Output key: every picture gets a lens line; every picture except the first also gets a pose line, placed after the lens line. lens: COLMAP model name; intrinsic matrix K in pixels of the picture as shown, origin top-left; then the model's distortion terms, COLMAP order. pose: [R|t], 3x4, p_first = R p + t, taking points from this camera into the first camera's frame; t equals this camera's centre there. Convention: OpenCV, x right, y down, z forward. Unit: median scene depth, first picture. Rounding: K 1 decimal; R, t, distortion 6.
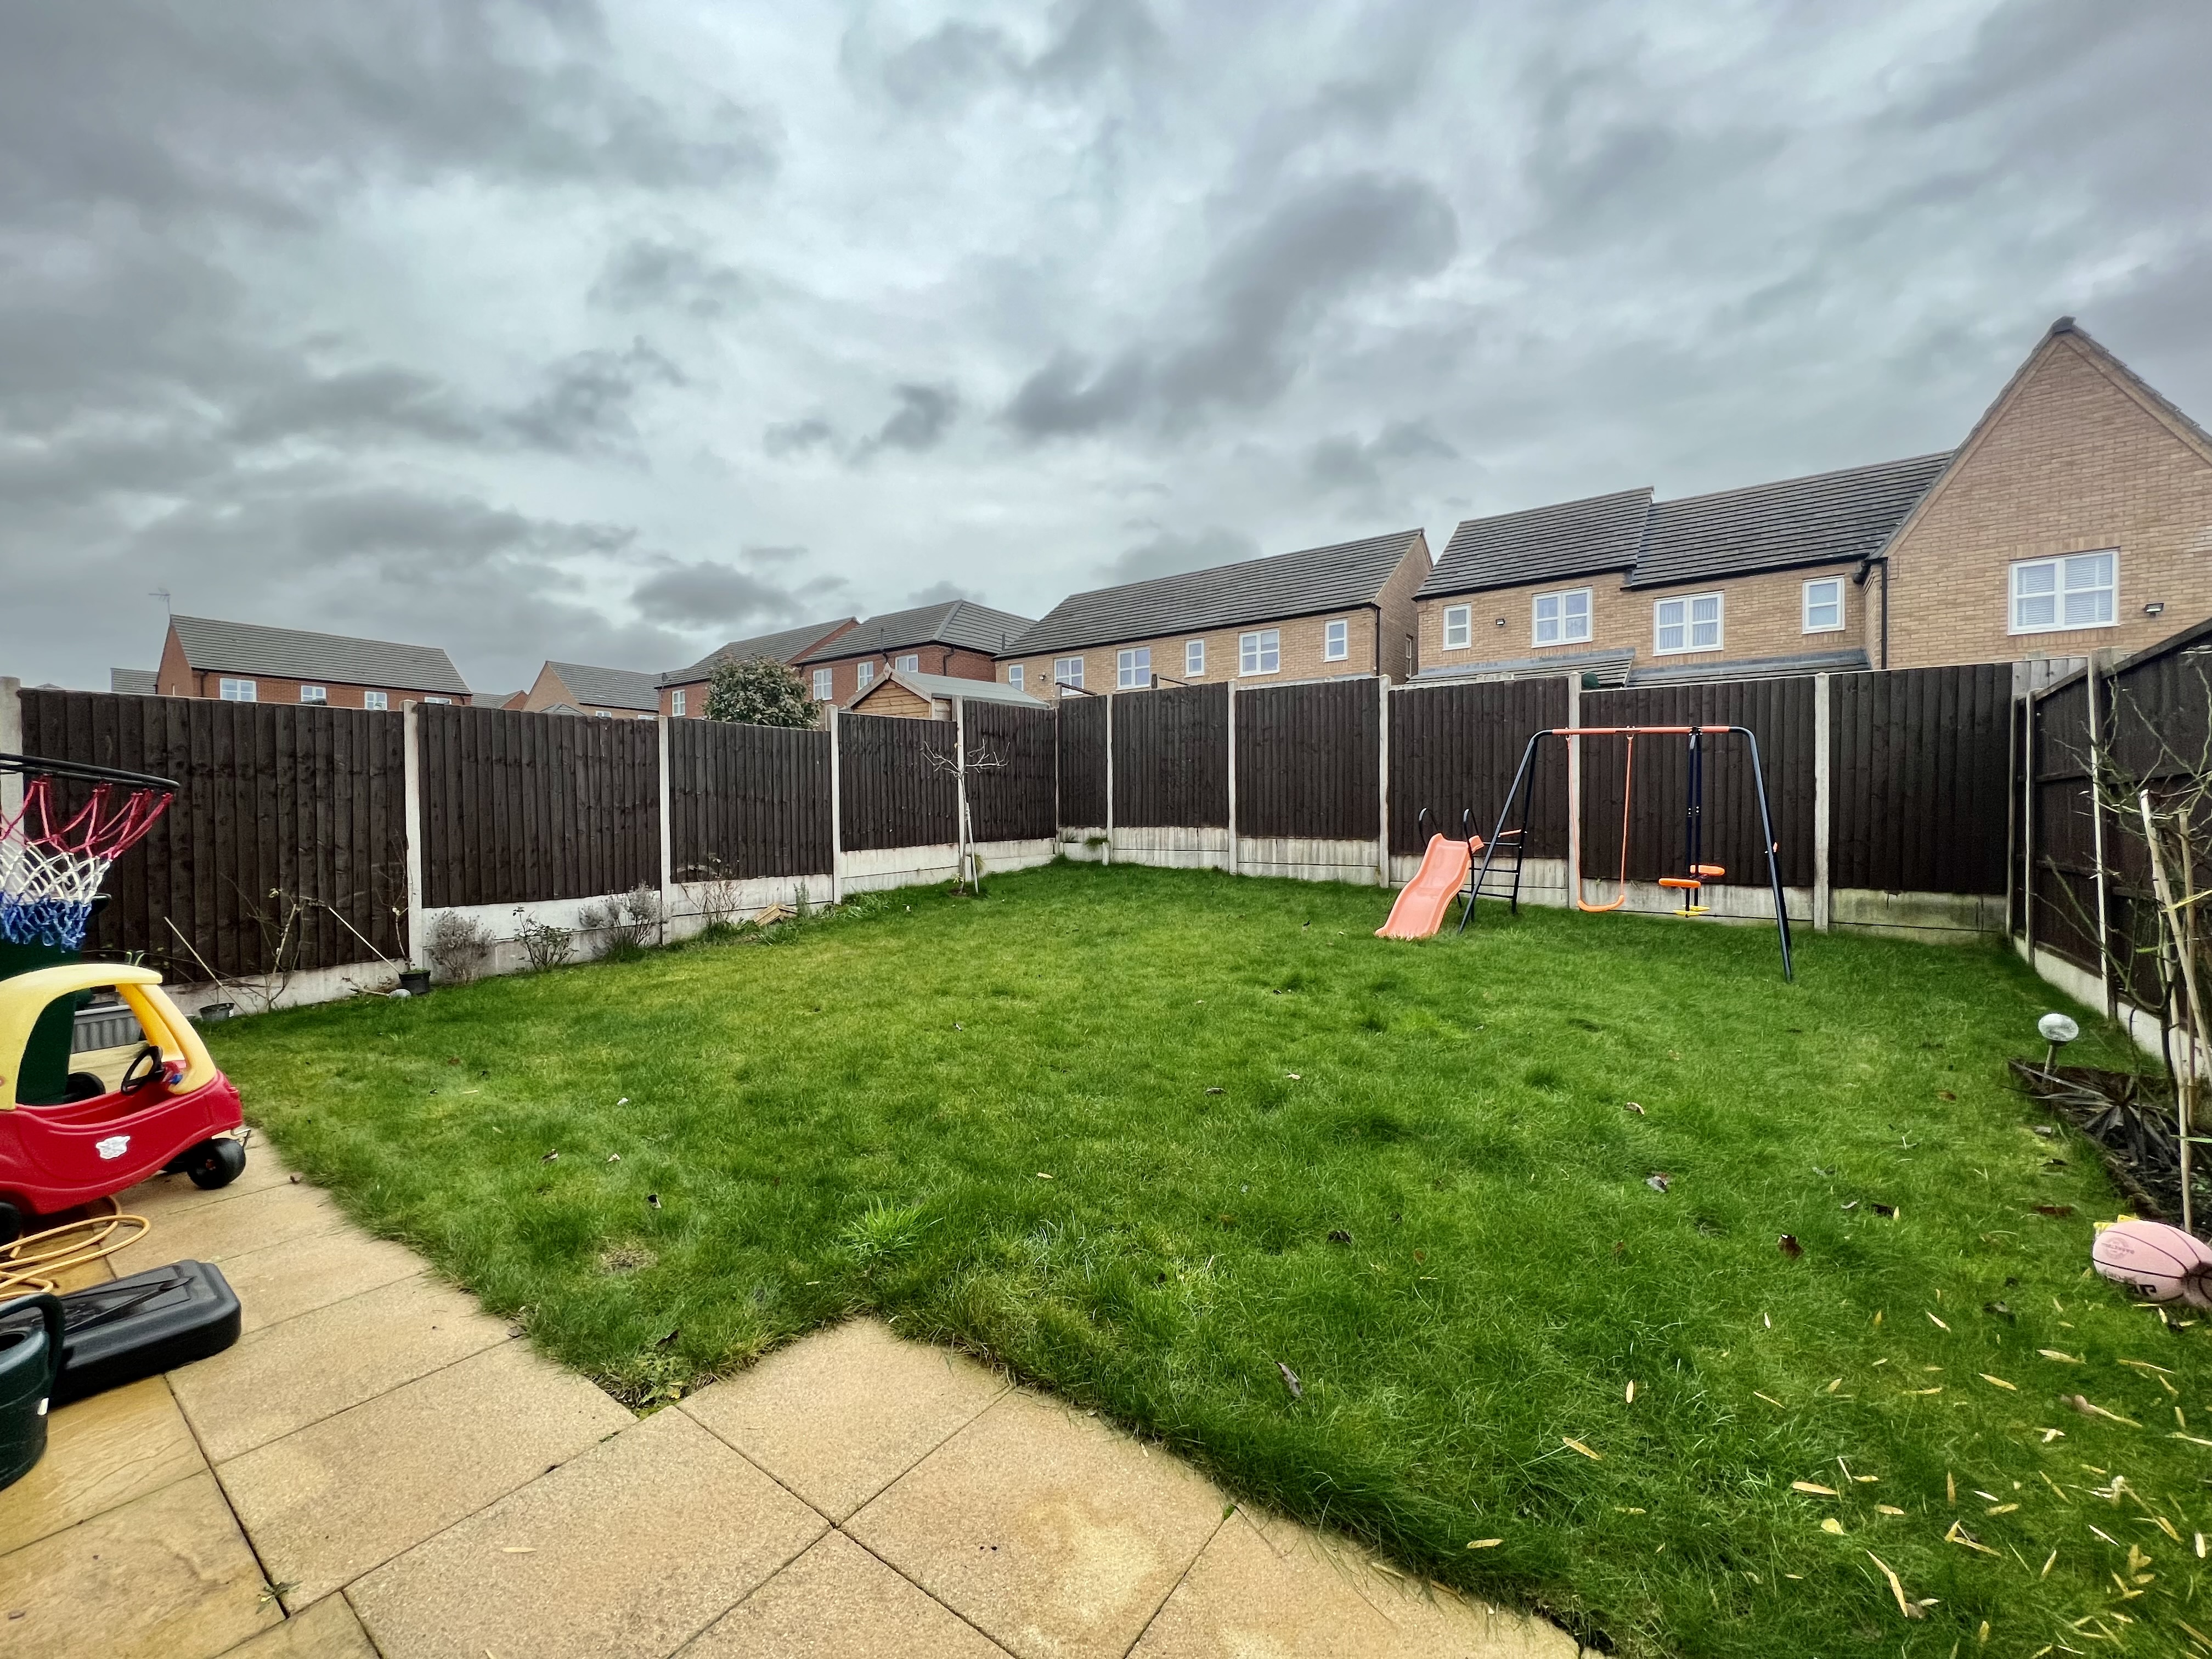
lens RADIAL K [[882.9, 0, 1104.6], [0, 882.9, 829.4], [0, 0, 1]] dist [-0.002446, 0.000053]
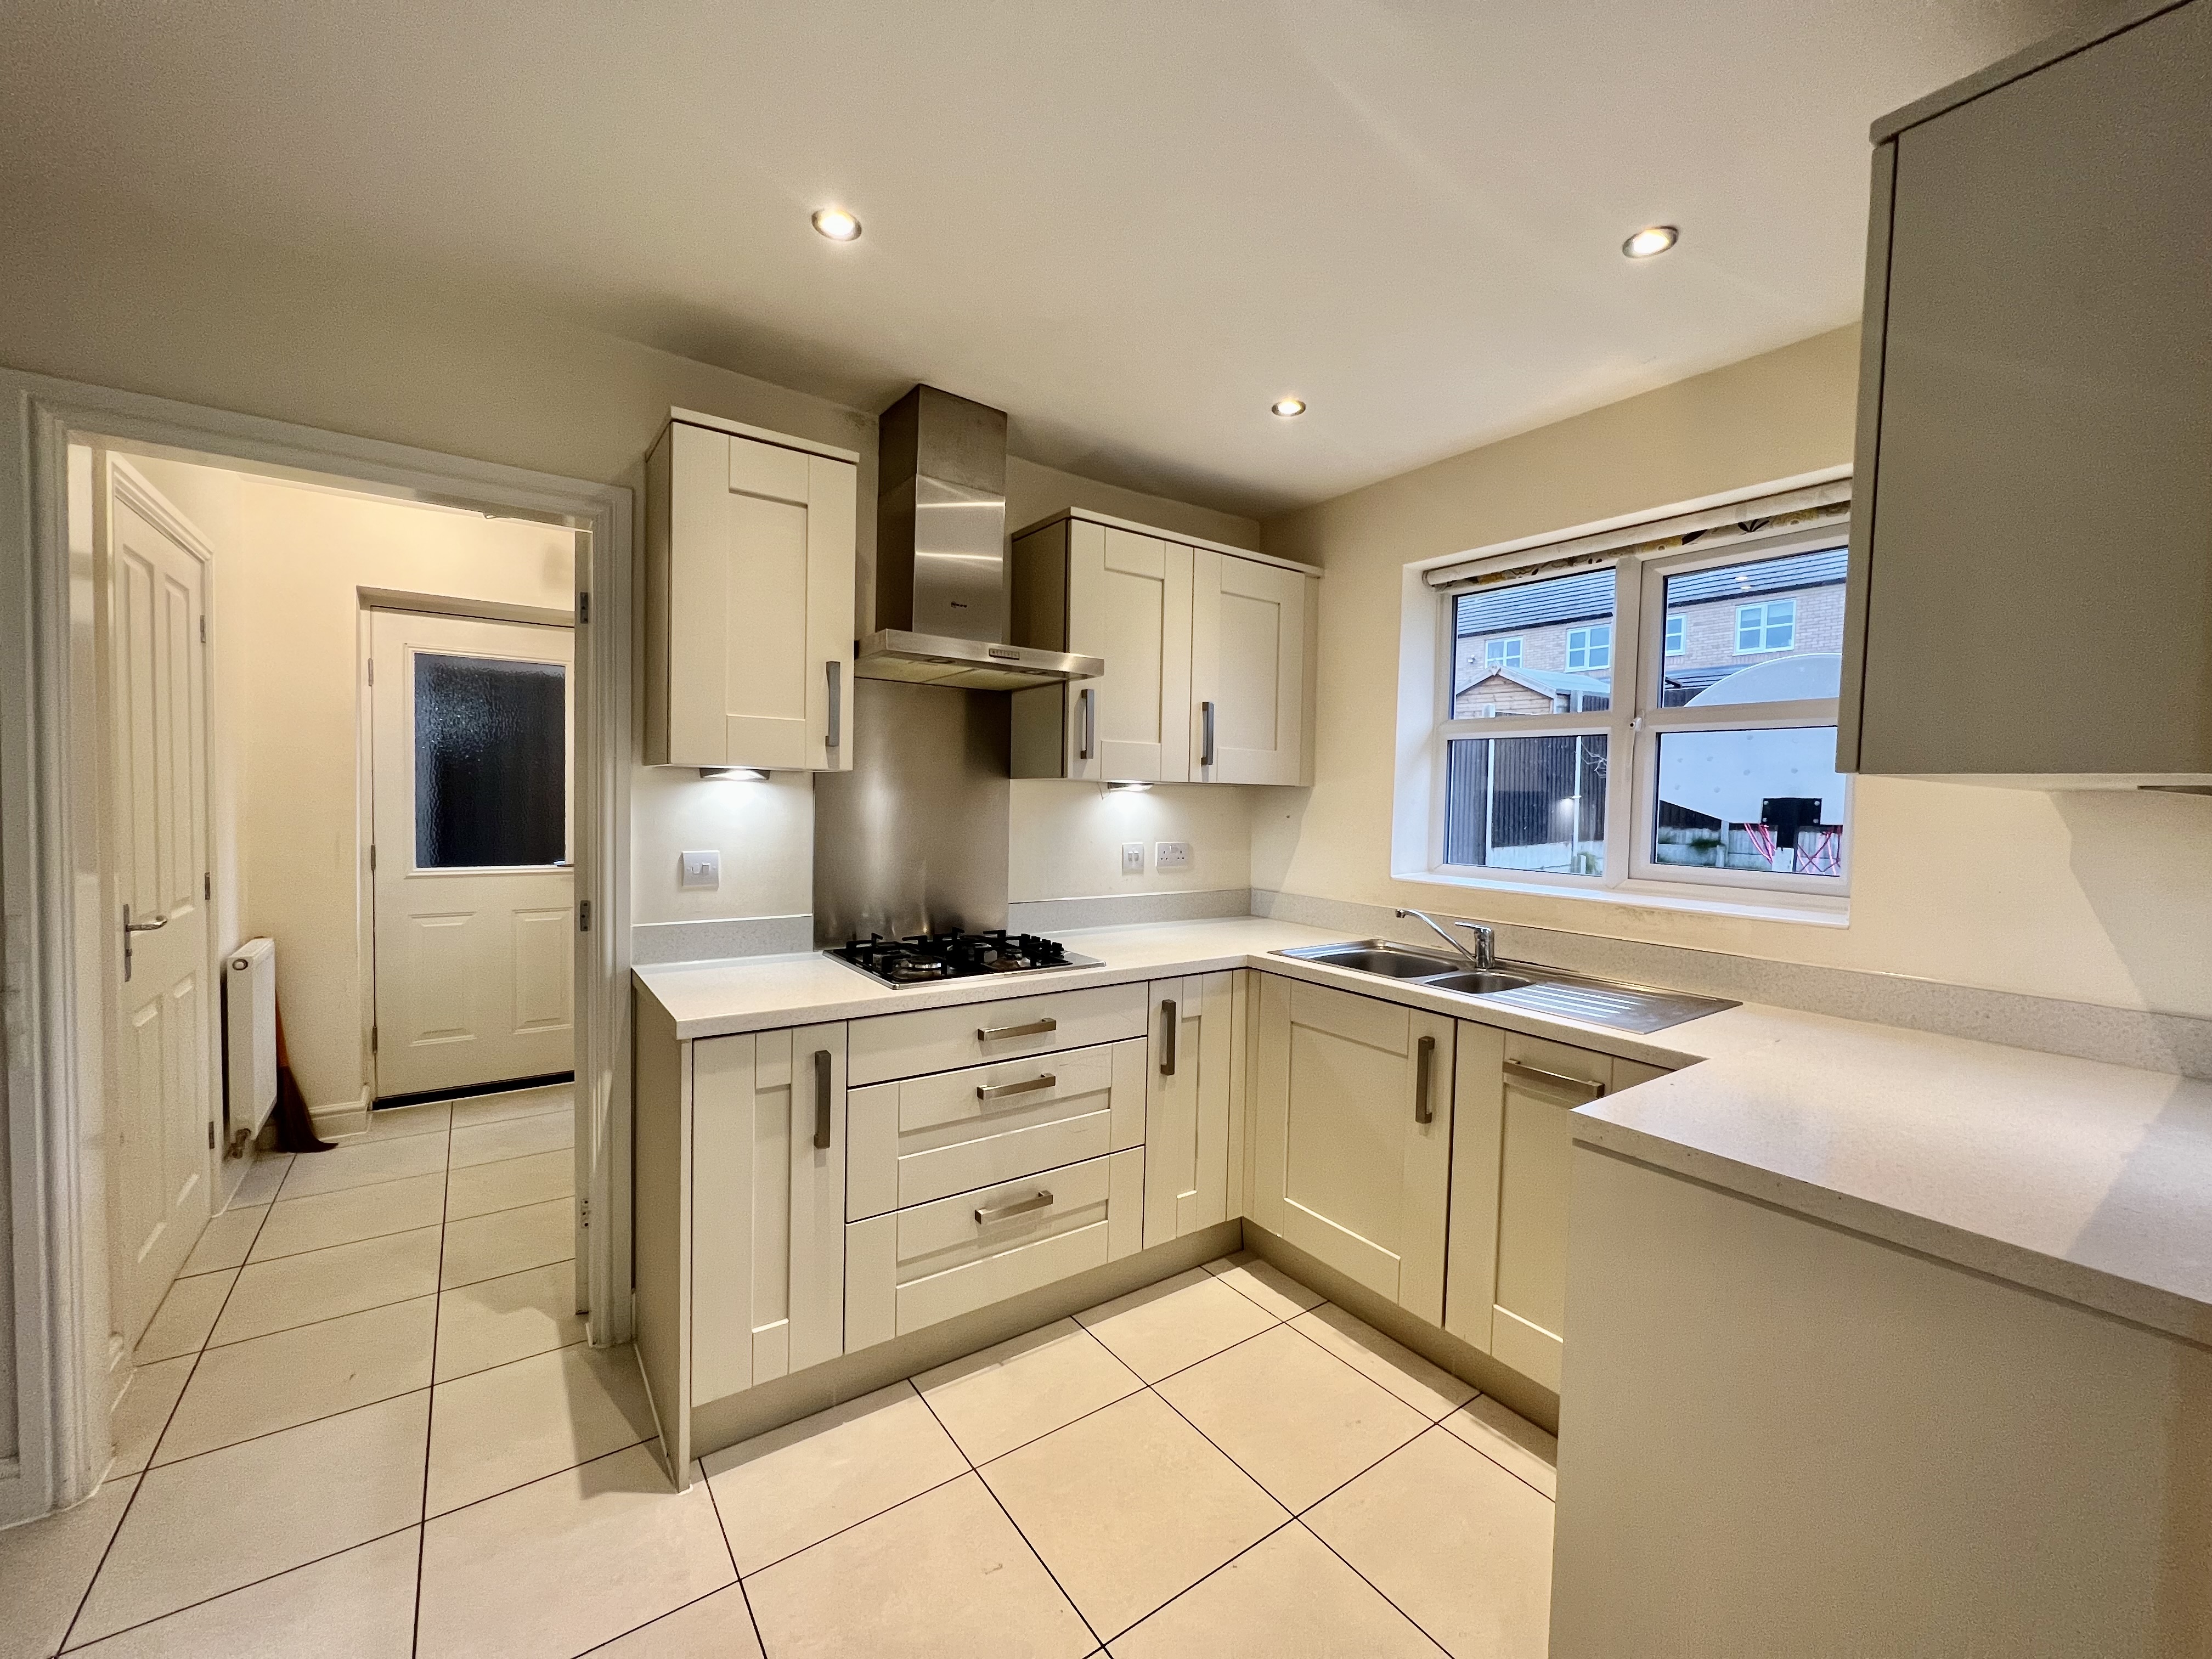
lens RADIAL K [[882.9, 0, 1104.6], [0, 882.9, 829.4], [0, 0, 1]] dist [-0.002446, 0.000053]
pose [[0.948278, 0.037149, -0.315261, -0.352210], [-0.029627, 0.999151, 0.028622, -0.010449], [0.316056, -0.017802, 0.948573, -0.097299]]
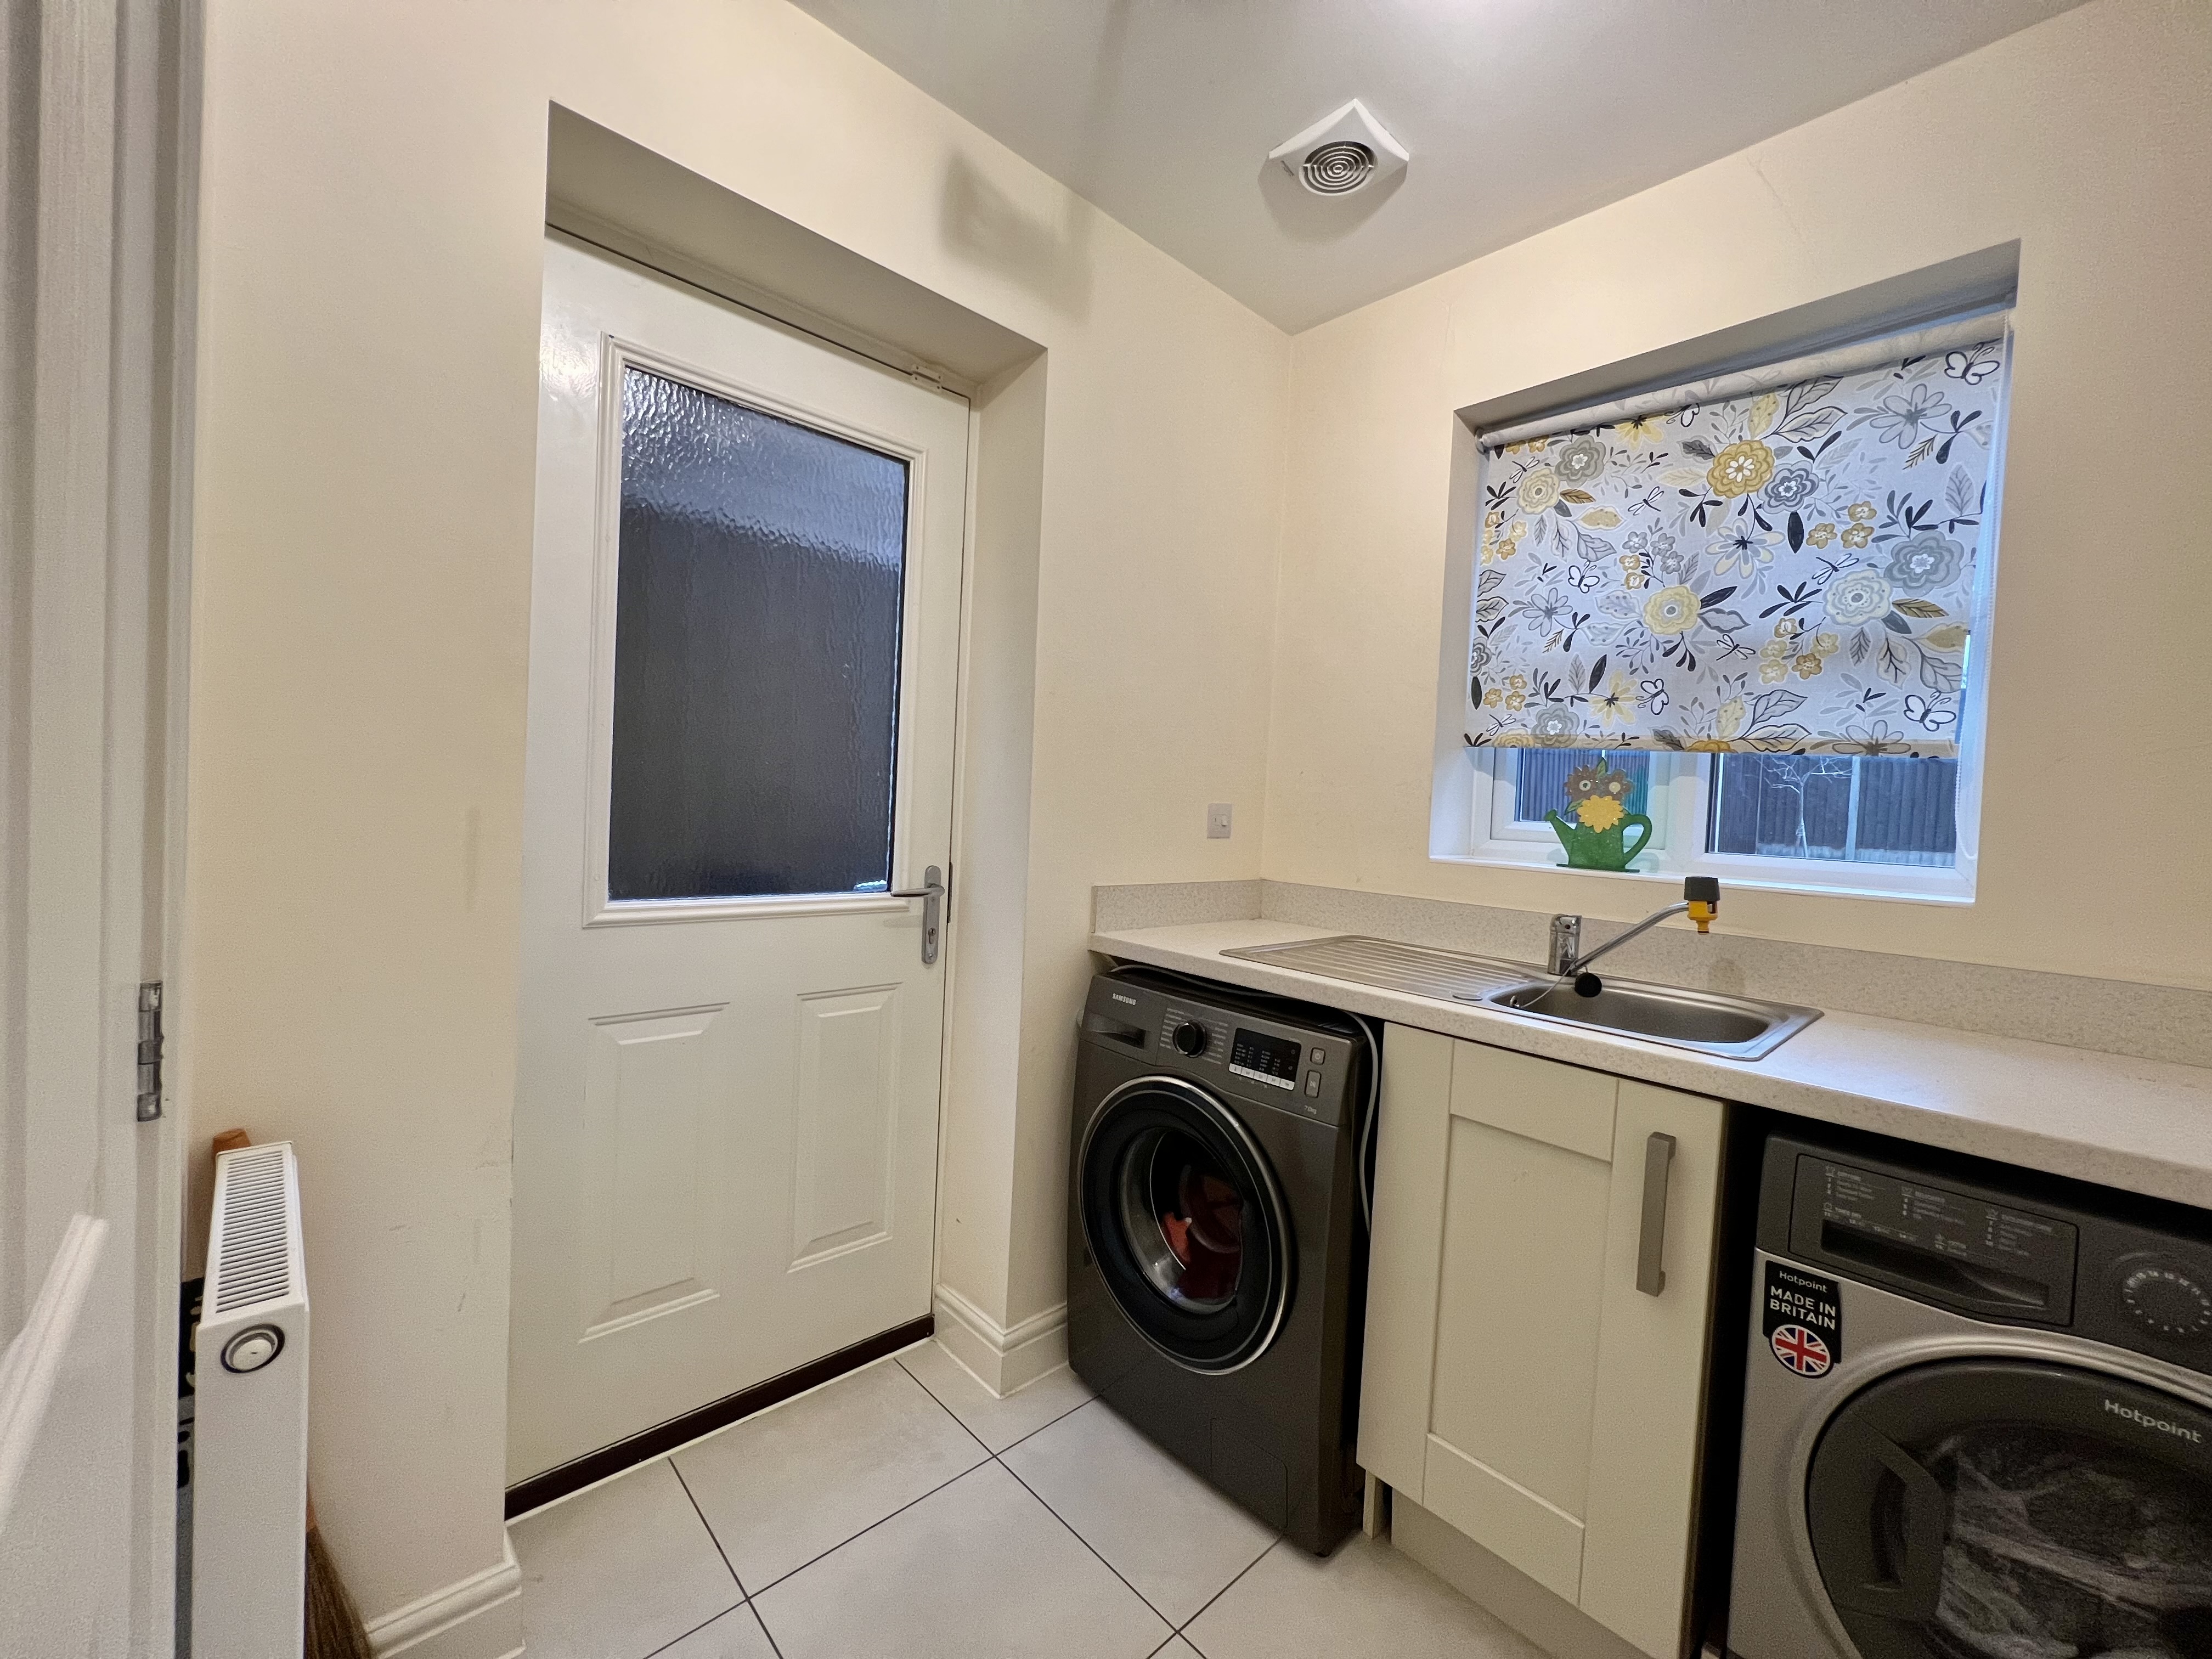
lens RADIAL K [[882.9, 0, 1104.6], [0, 882.9, 829.4], [0, 0, 1]] dist [-0.002446, 0.000053]
pose [[0.981565, 0.056490, -0.182589, -0.606638], [-0.053922, 0.998364, 0.019003, 0.003799], [0.183364, -0.008807, 0.983006, 0.018260]]
